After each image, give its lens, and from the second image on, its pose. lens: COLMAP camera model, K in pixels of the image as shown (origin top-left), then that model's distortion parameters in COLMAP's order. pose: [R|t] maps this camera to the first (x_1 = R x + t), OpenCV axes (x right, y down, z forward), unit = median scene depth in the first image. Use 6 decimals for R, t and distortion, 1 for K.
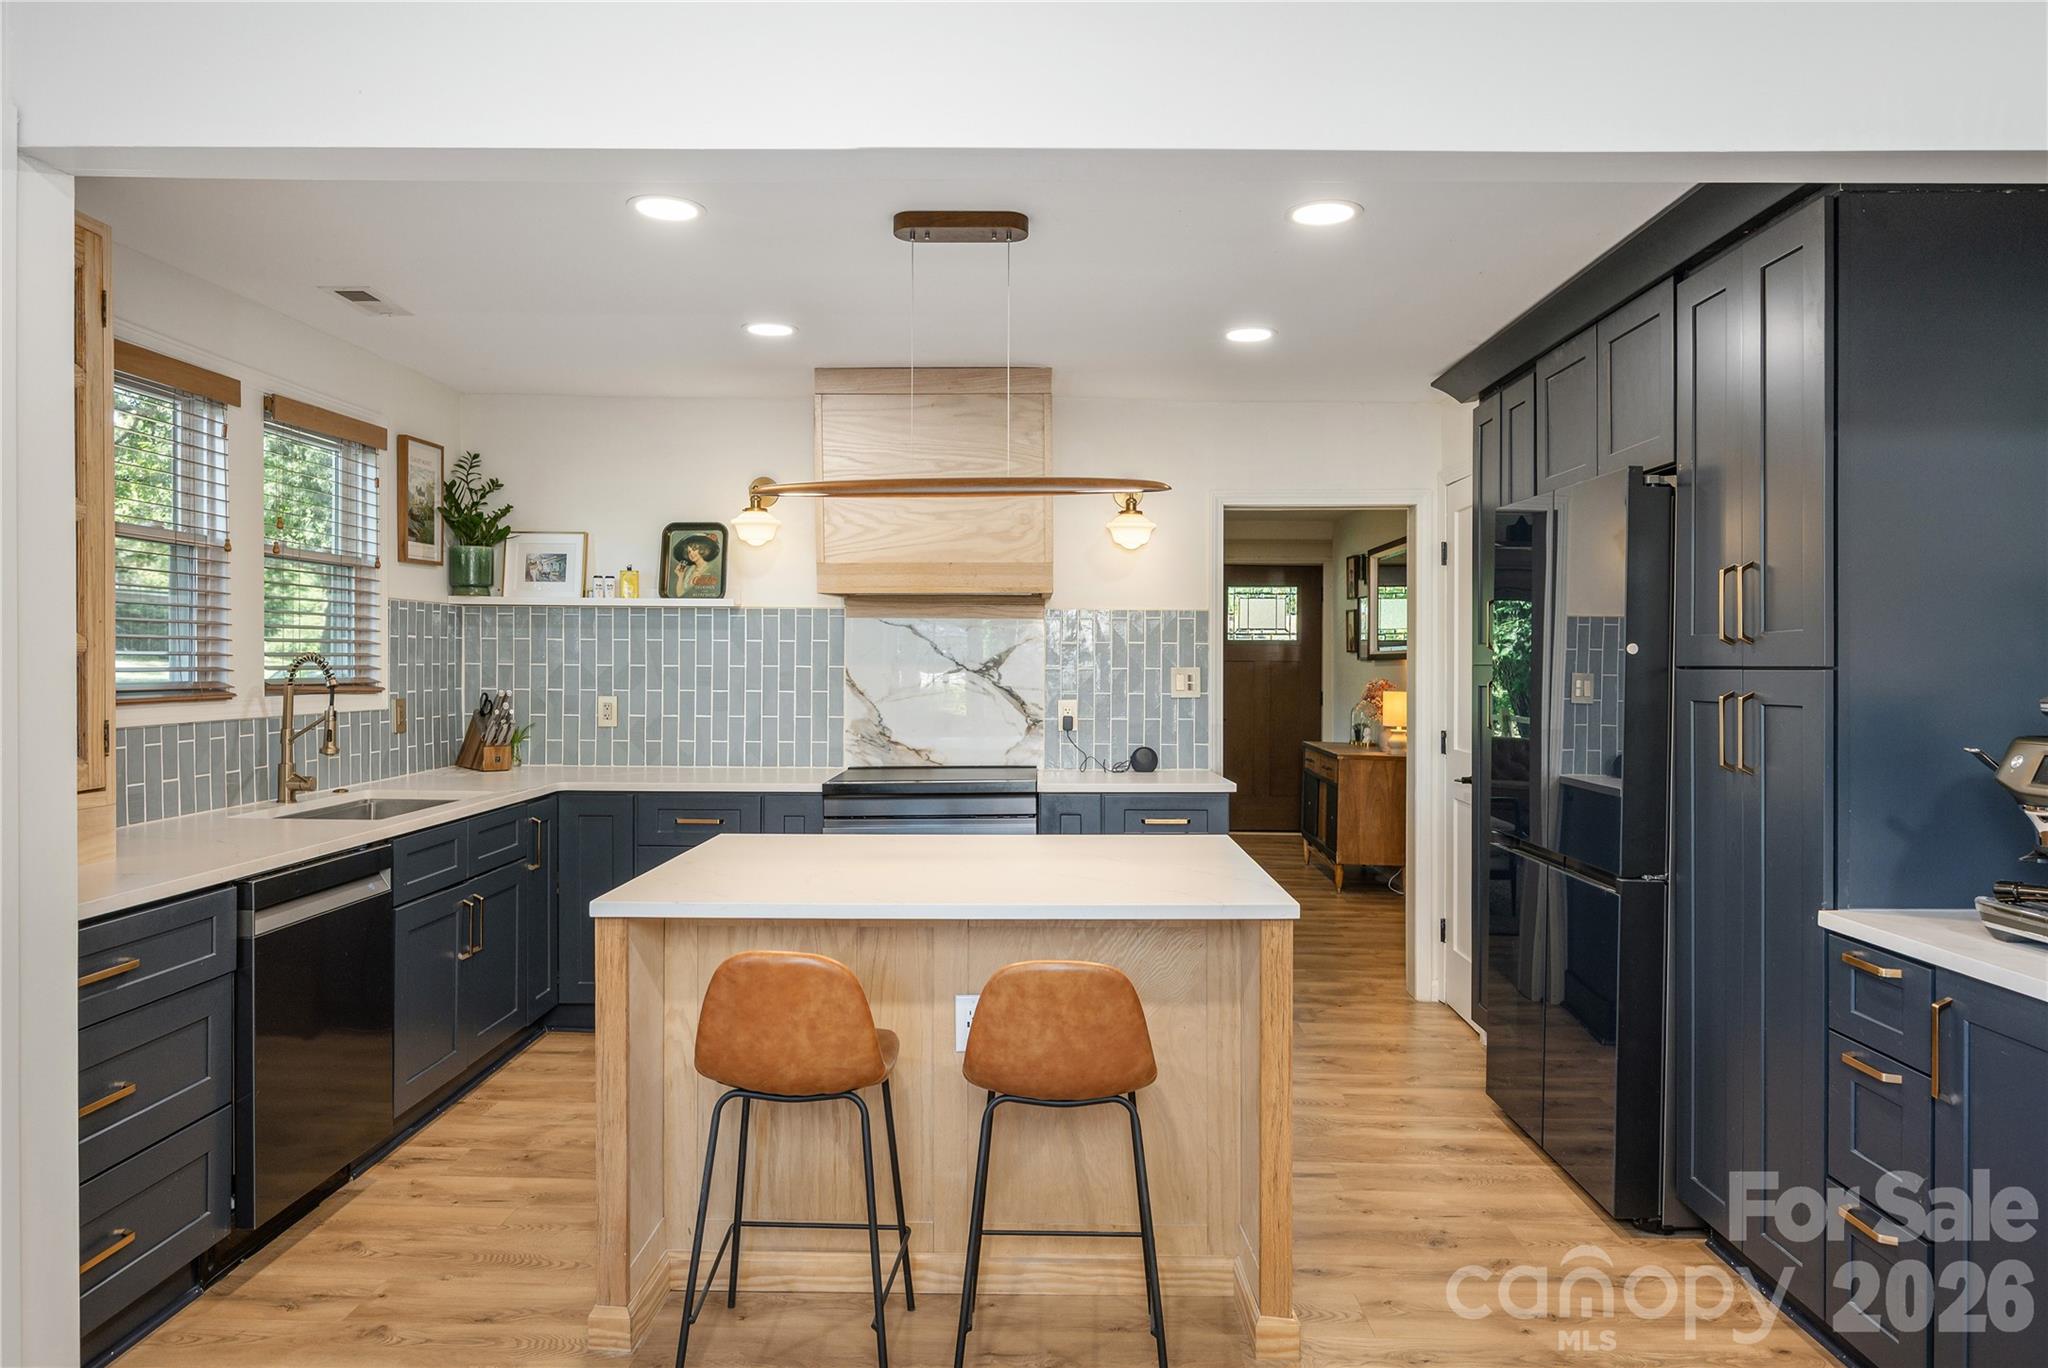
lens RADIAL K [[1278.6, 0, 1033.1], [0, 1278.6, 676.7], [0, 0, 1]] dist [-0.007542, 0.002047]
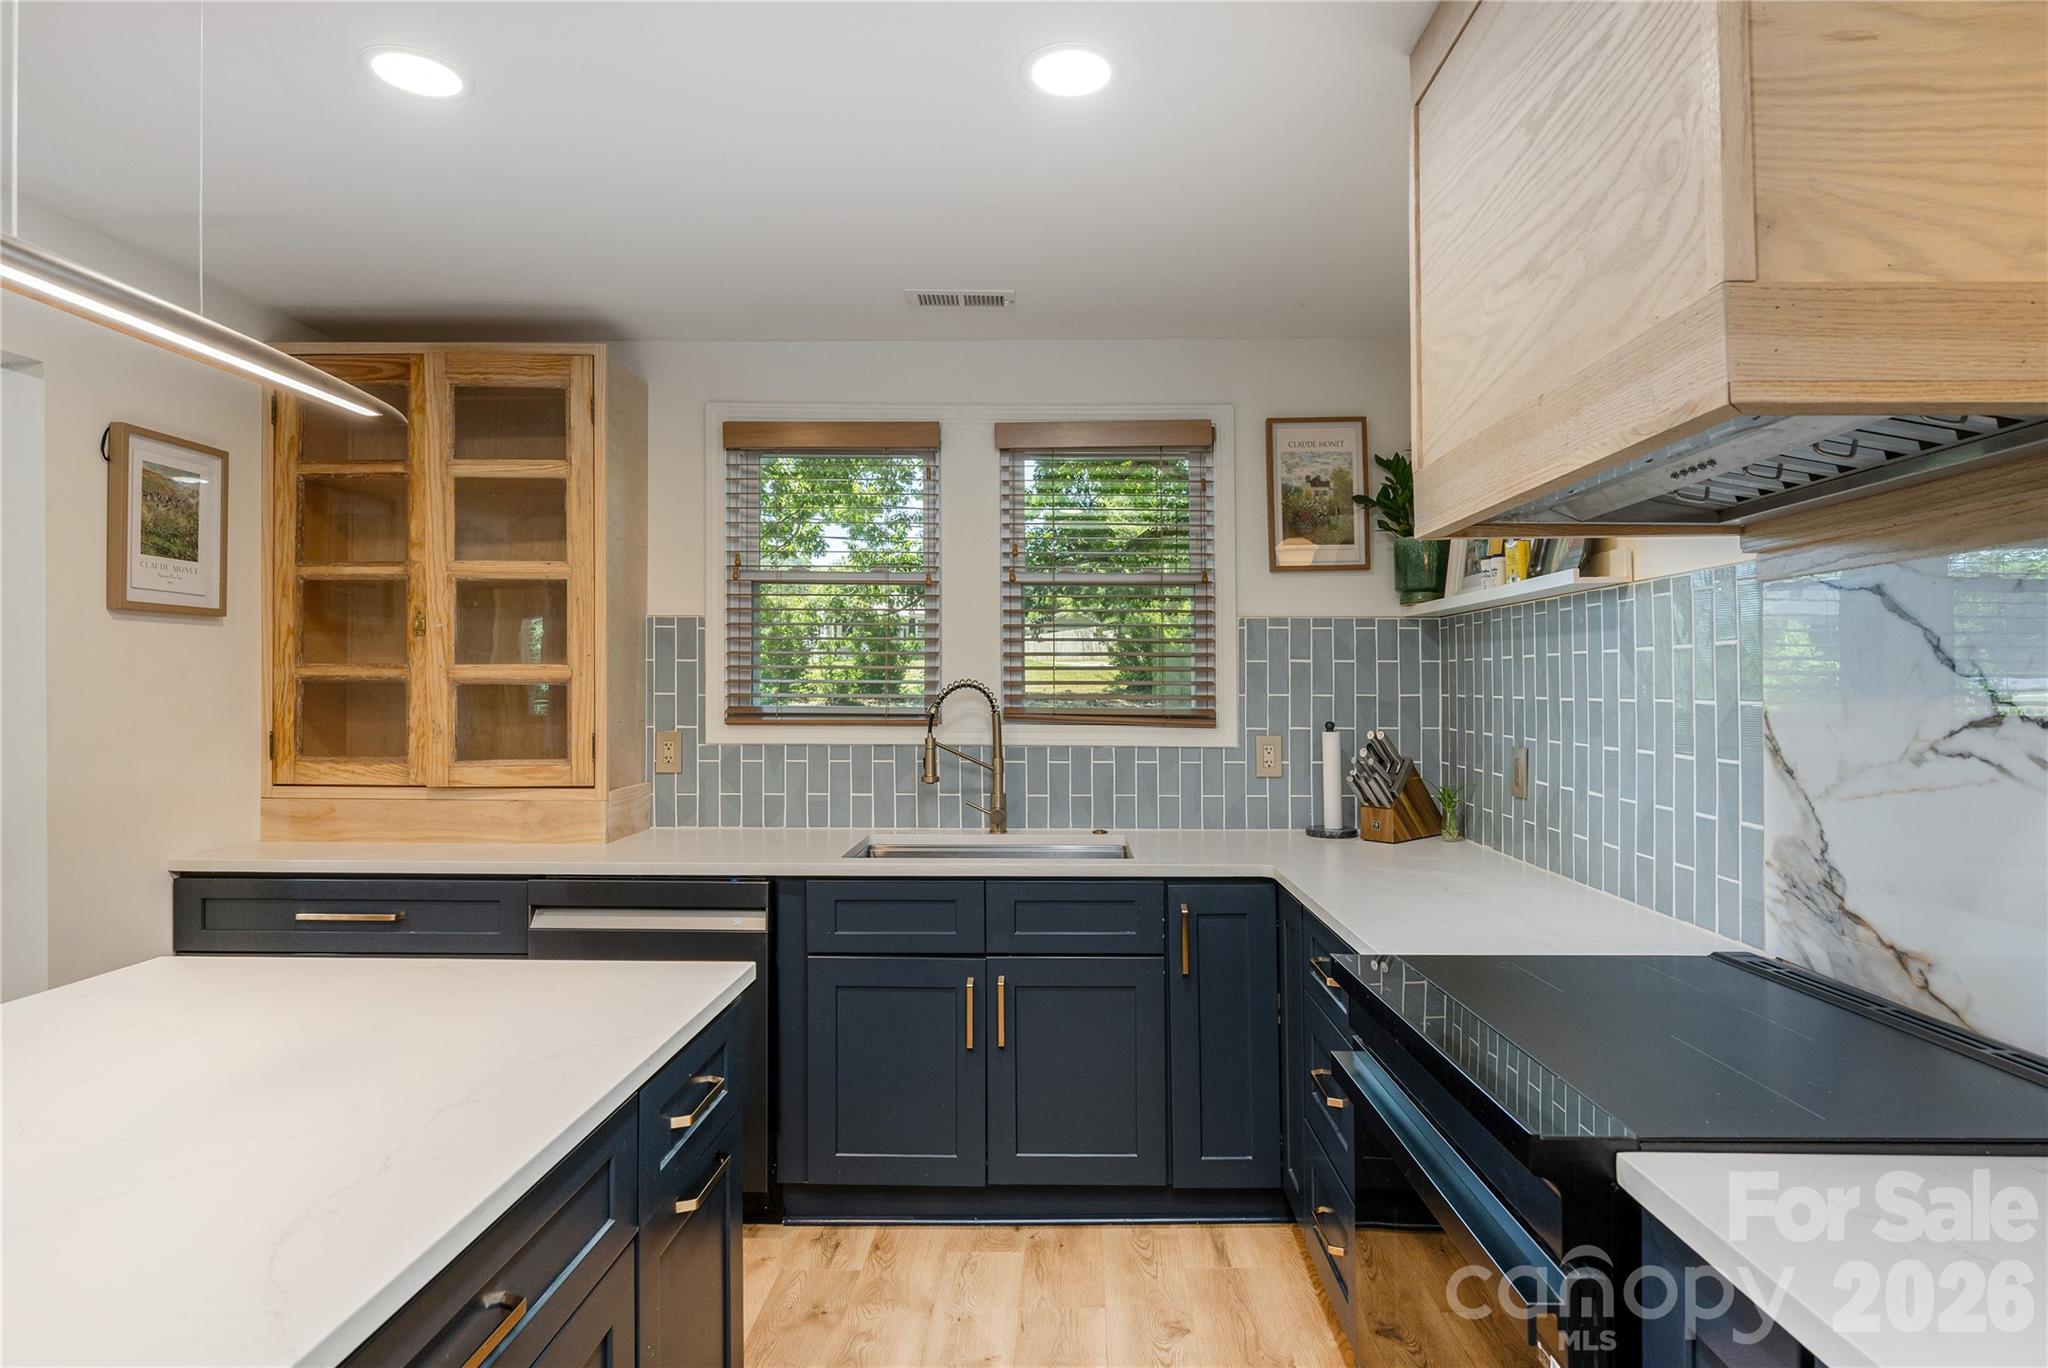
lens RADIAL K [[1105.7, 0, 1084.8], [0, 1105.7, 688.1], [0, 0, 1]] dist [0.001606, -0.000572]
pose [[0.020508, -0.004593, -0.999779, 0.204813], [-0.017643, 0.999832, -0.004955, -0.007640], [0.999634, 0.017741, 0.020423, 0.797859]]
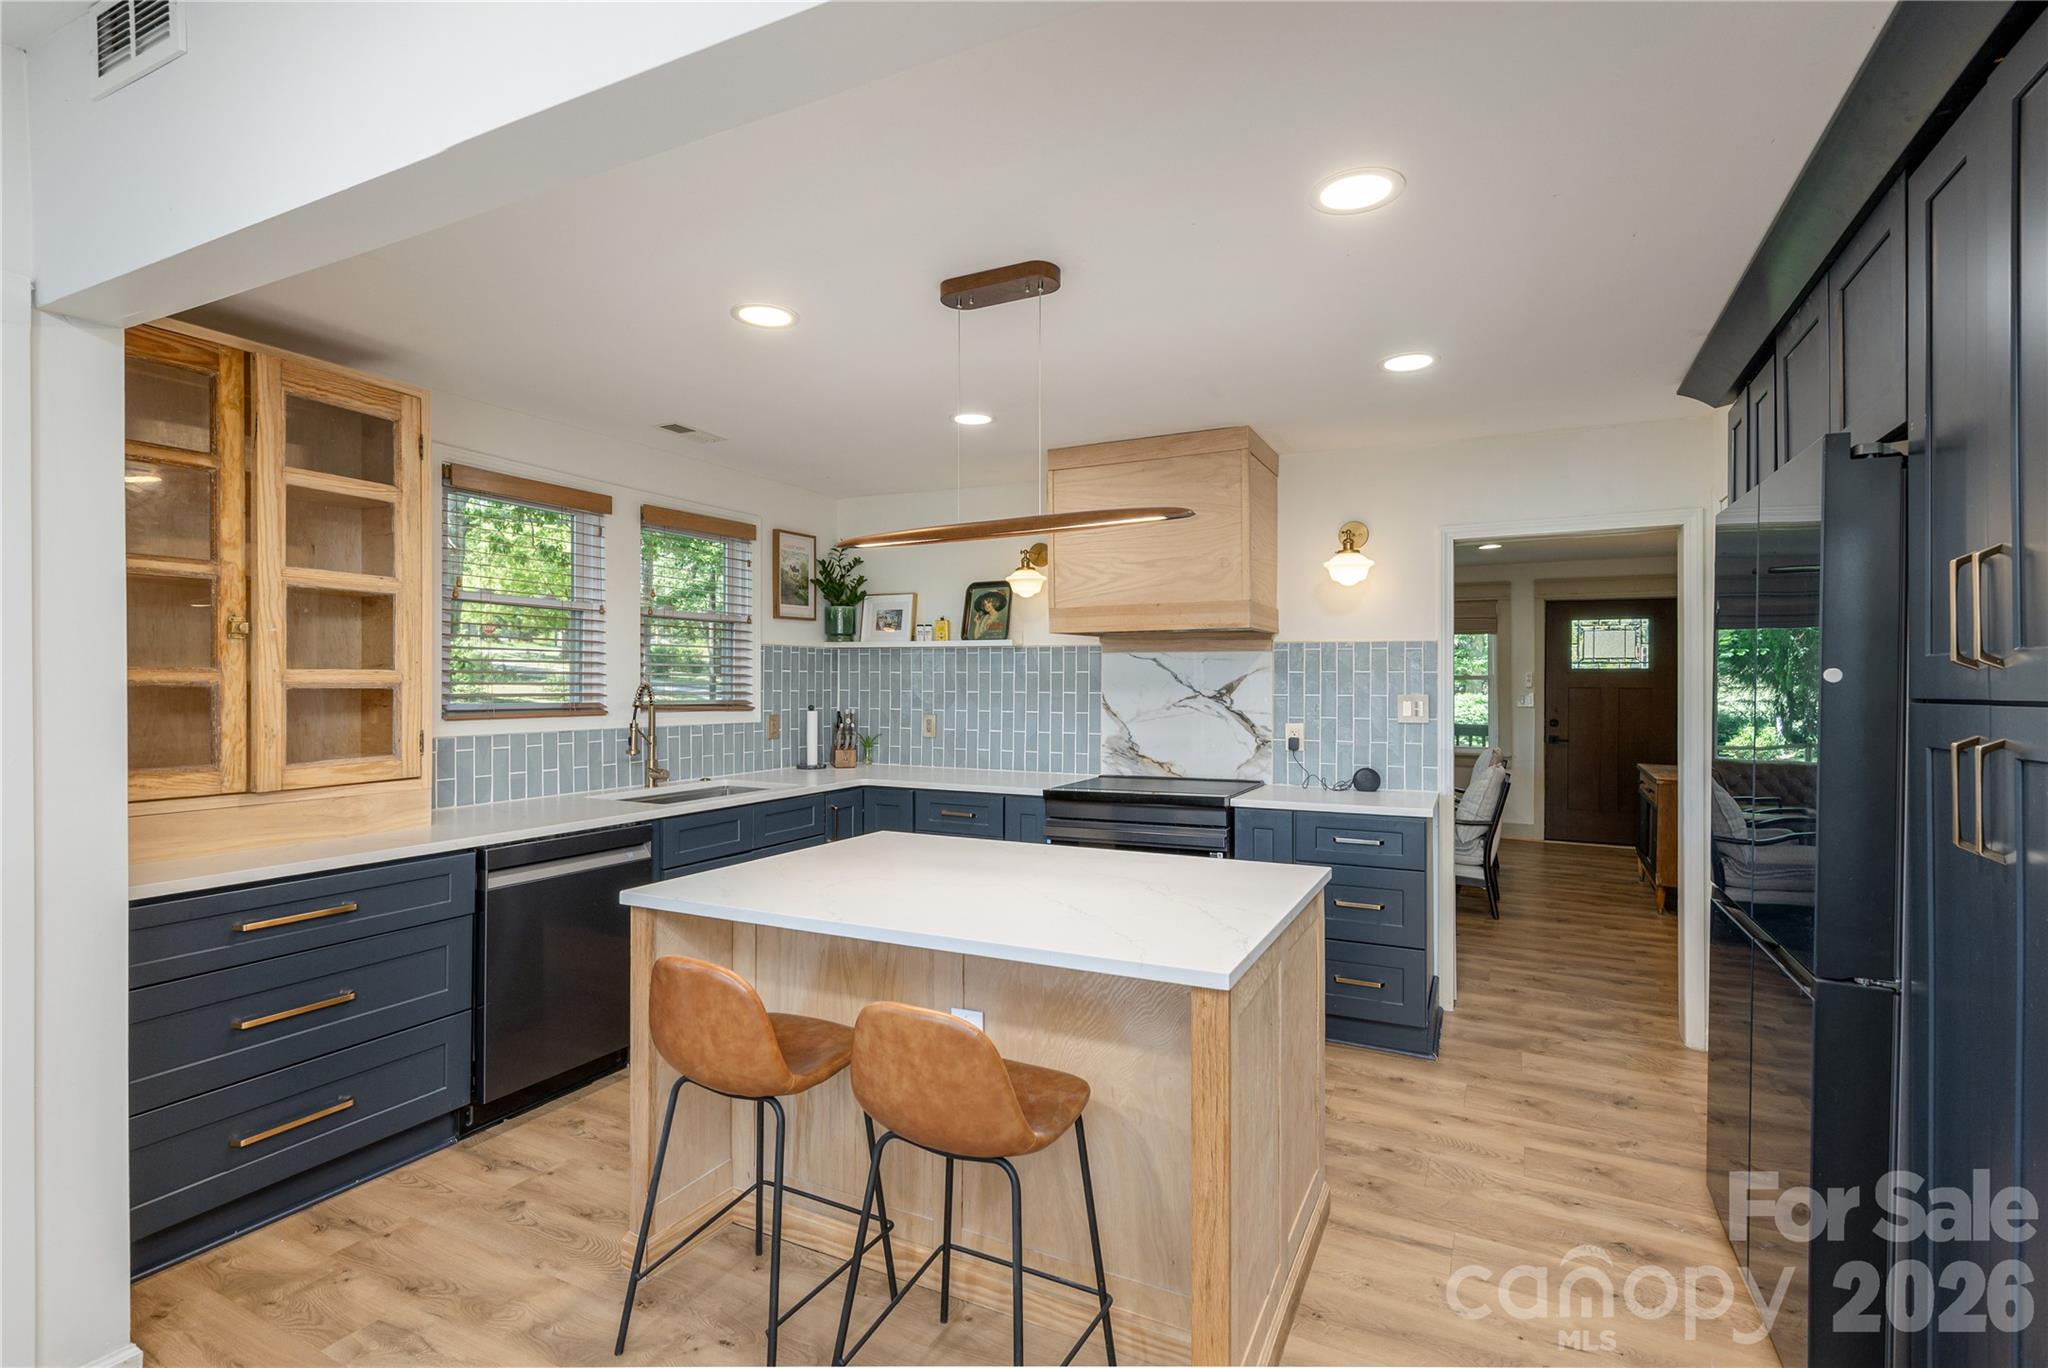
lens RADIAL K [[911.0, 0, 1017.4], [0, 911.0, 686.2], [0, 0, 1]] dist [0.004042, -0.000022]
pose [[0.895576, 0.000058, -0.444909, 0.181206], [-0.005460, 0.999926, -0.010860, -0.004683], [0.444876, 0.012155, 0.895510, 0.195330]]
